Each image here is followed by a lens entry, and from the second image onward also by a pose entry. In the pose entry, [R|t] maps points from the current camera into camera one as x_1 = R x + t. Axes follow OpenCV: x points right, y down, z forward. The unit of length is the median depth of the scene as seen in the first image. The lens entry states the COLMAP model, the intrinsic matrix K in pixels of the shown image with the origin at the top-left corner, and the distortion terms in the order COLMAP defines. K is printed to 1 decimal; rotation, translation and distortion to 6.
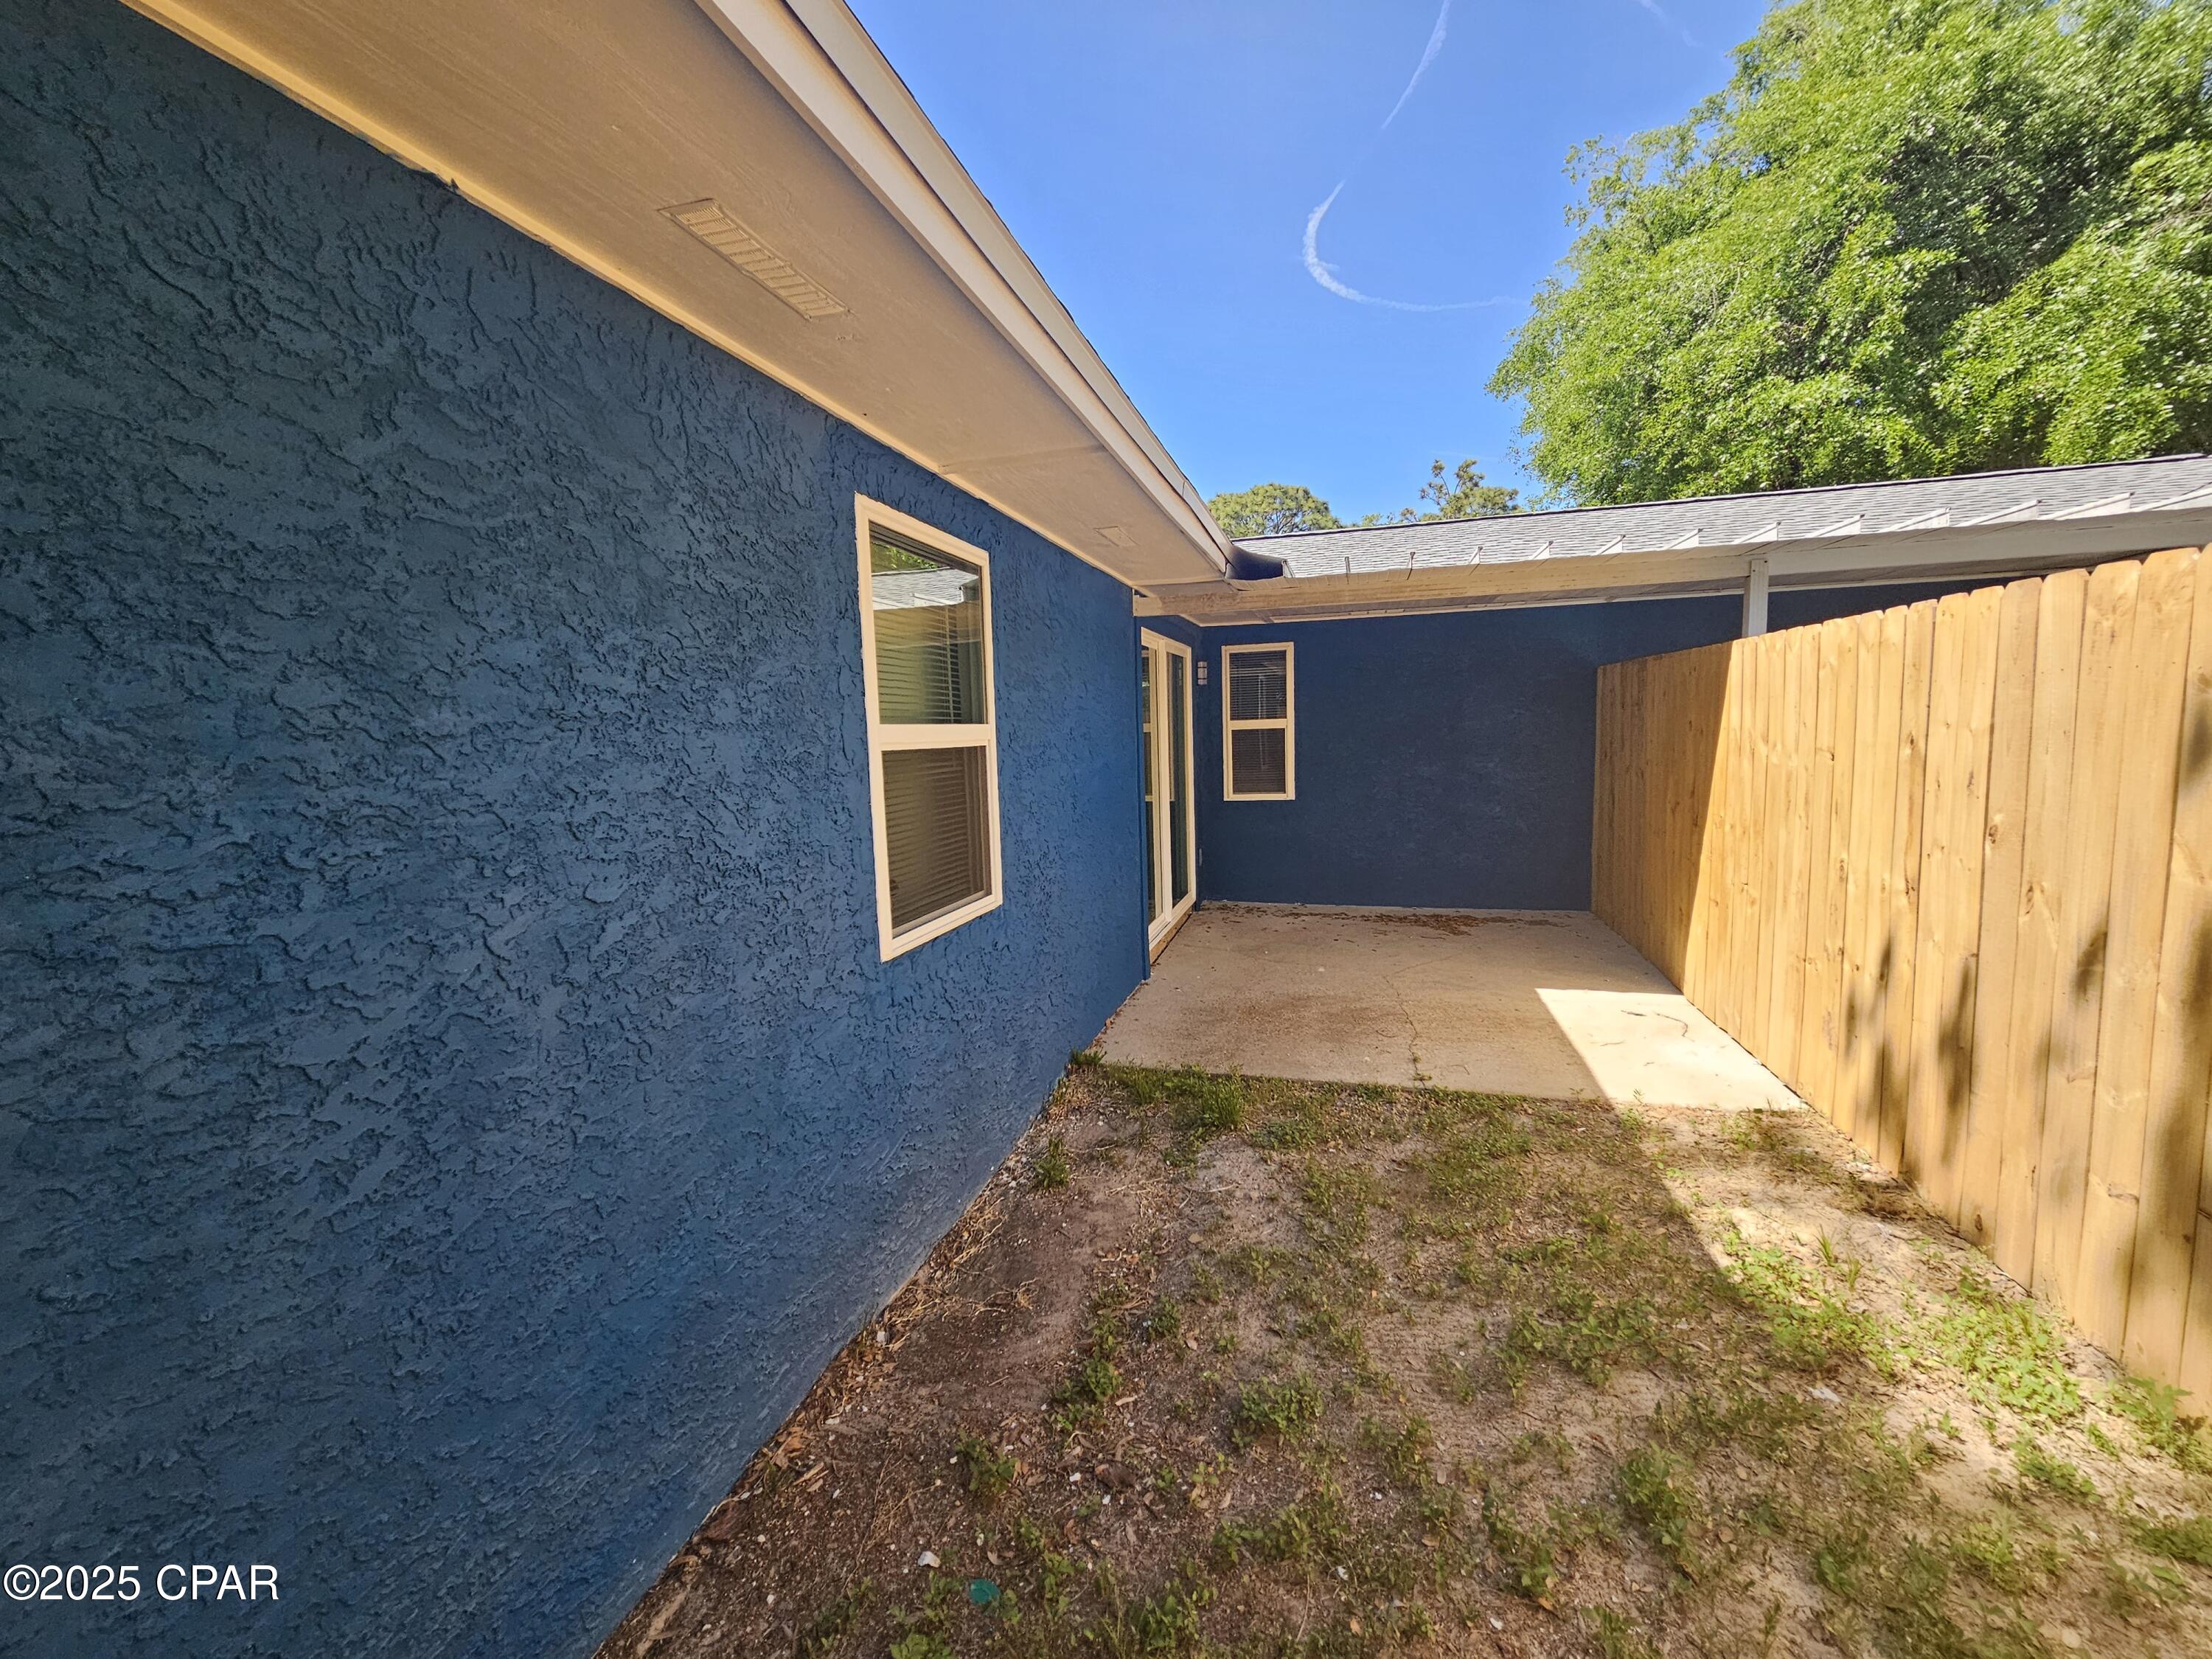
lens RADIAL K [[907.1, 0, 1107.7], [0, 907.1, 829.6], [0, 0, 1]] dist [0.008343, -0.000034]
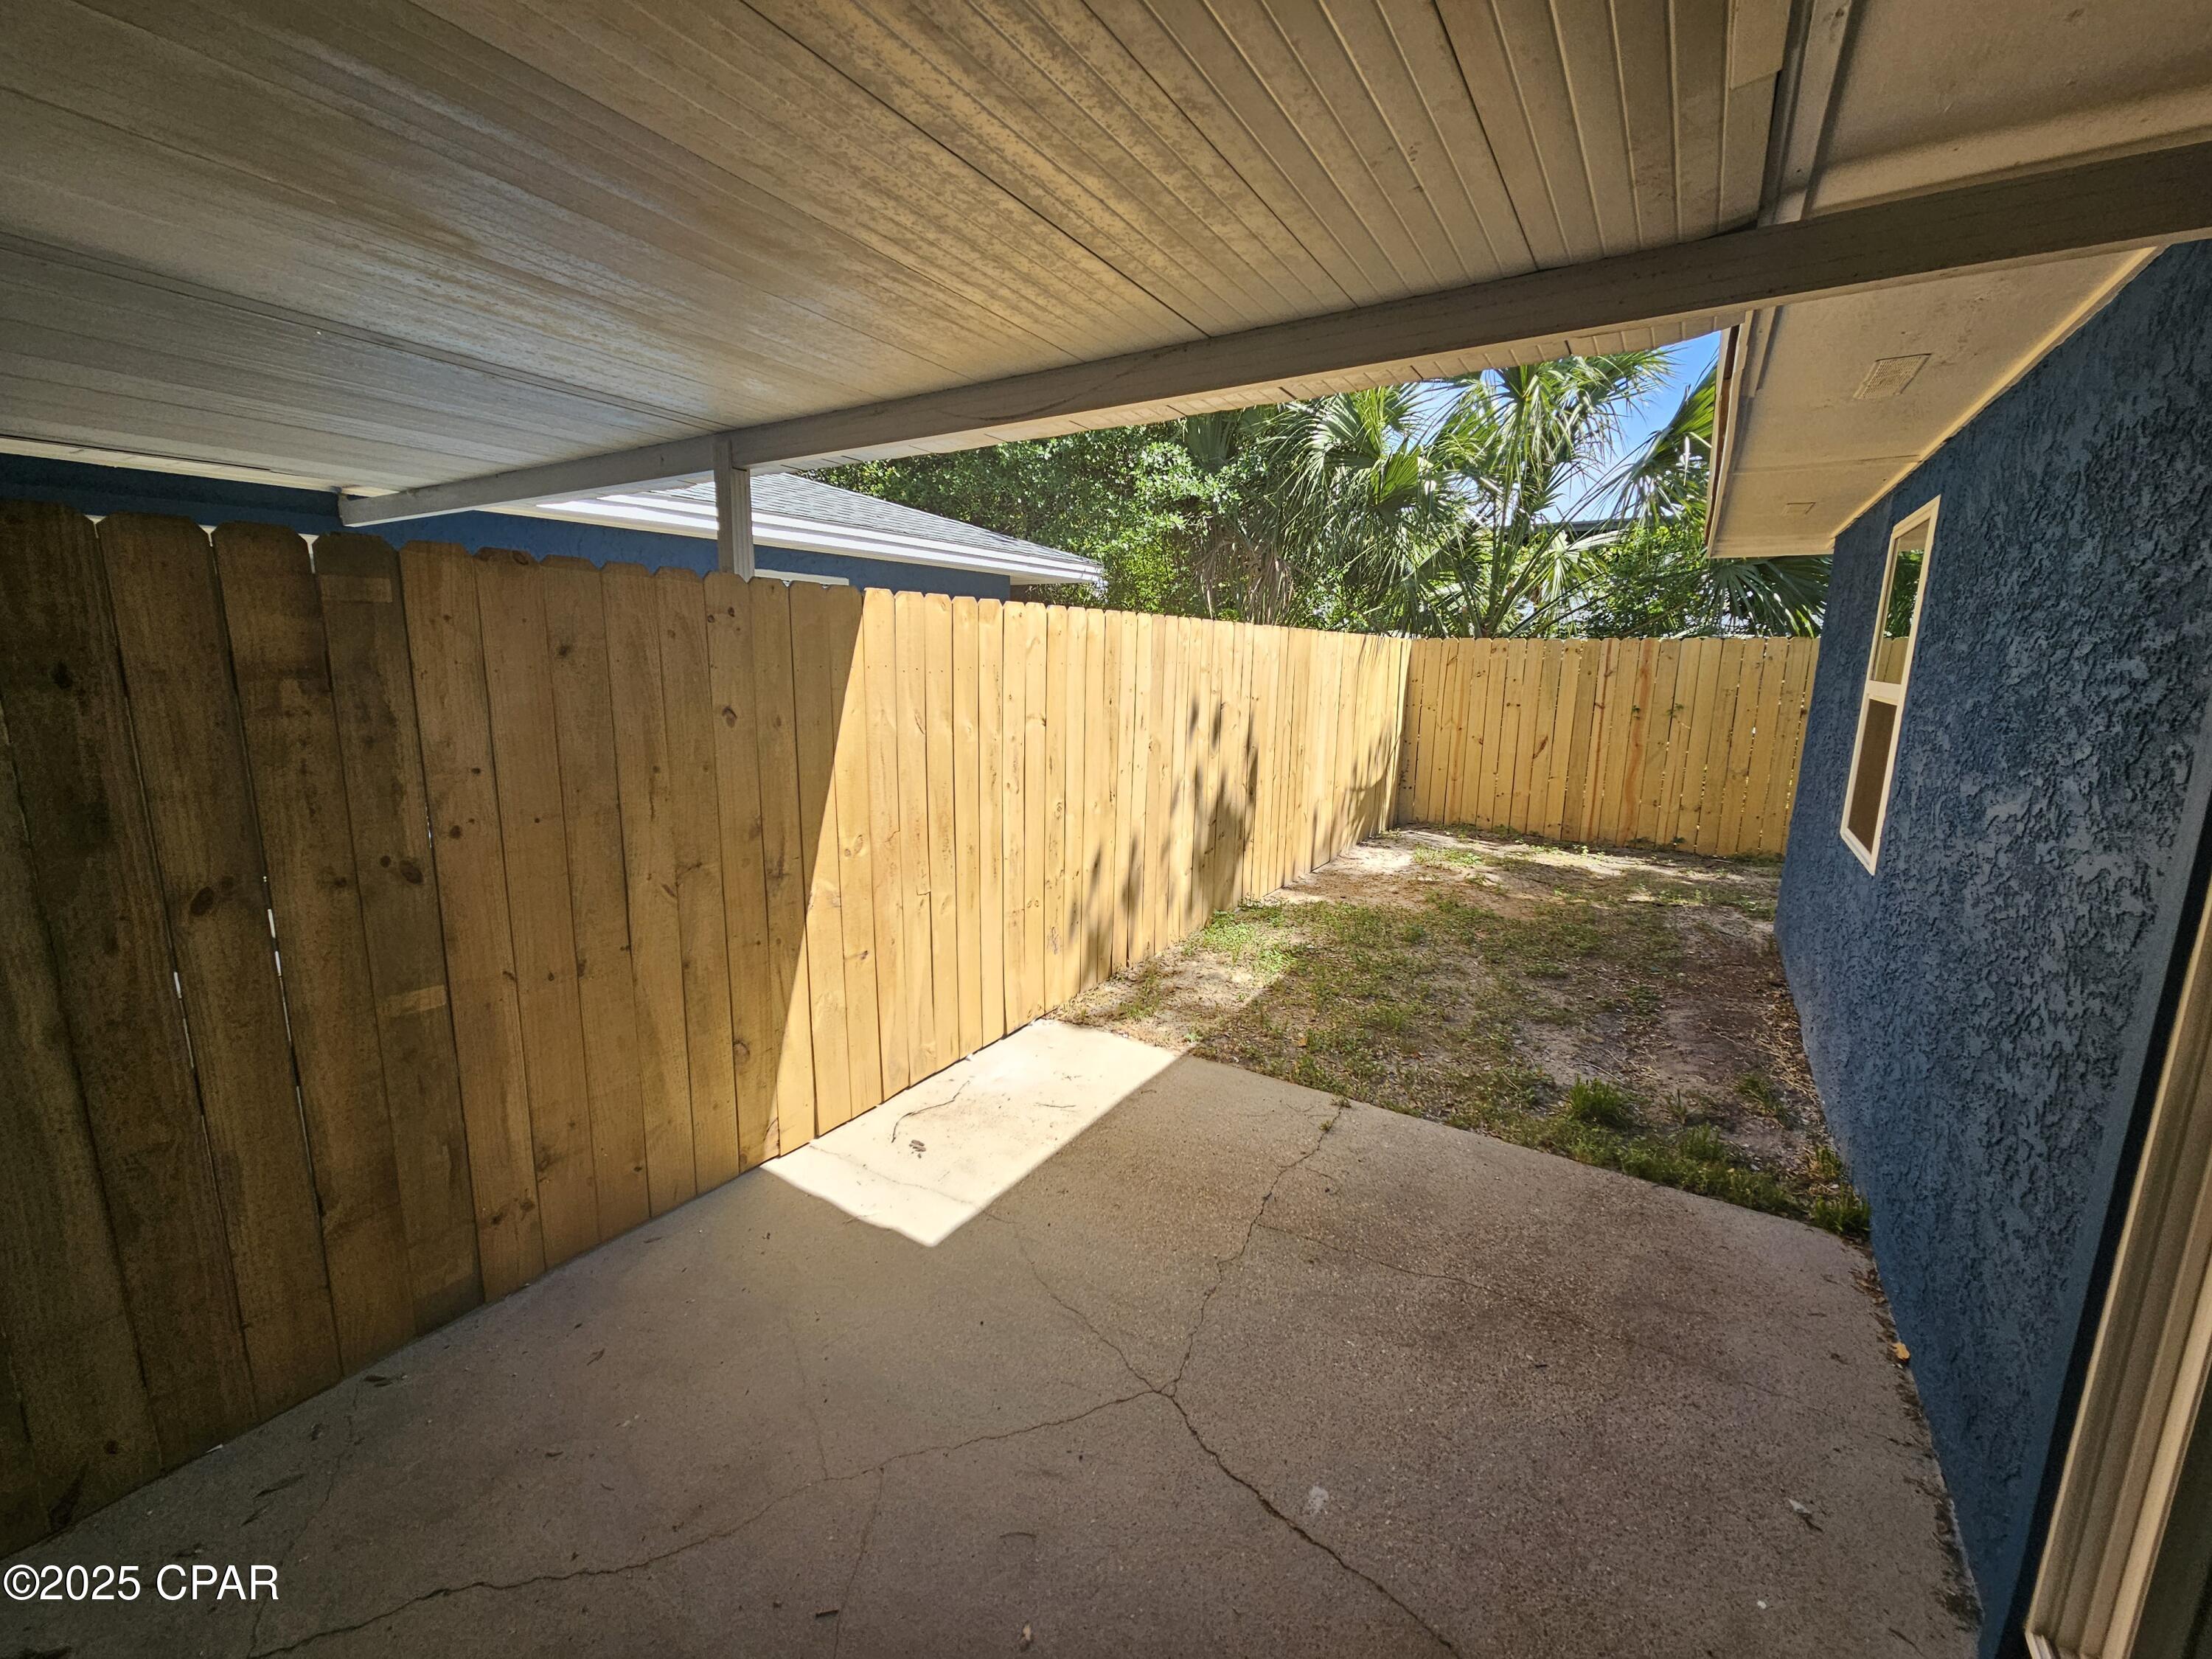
lens RADIAL K [[907.1, 0, 1097.7], [0, 907.1, 821.9], [0, 0, 1]] dist [0.008343, -0.000034]
pose [[-0.954279, -0.027123, 0.297686, 0.380605], [0.056382, 0.961667, 0.268362, -0.280878], [-0.293553, 0.272876, -0.916169, 2.154722]]
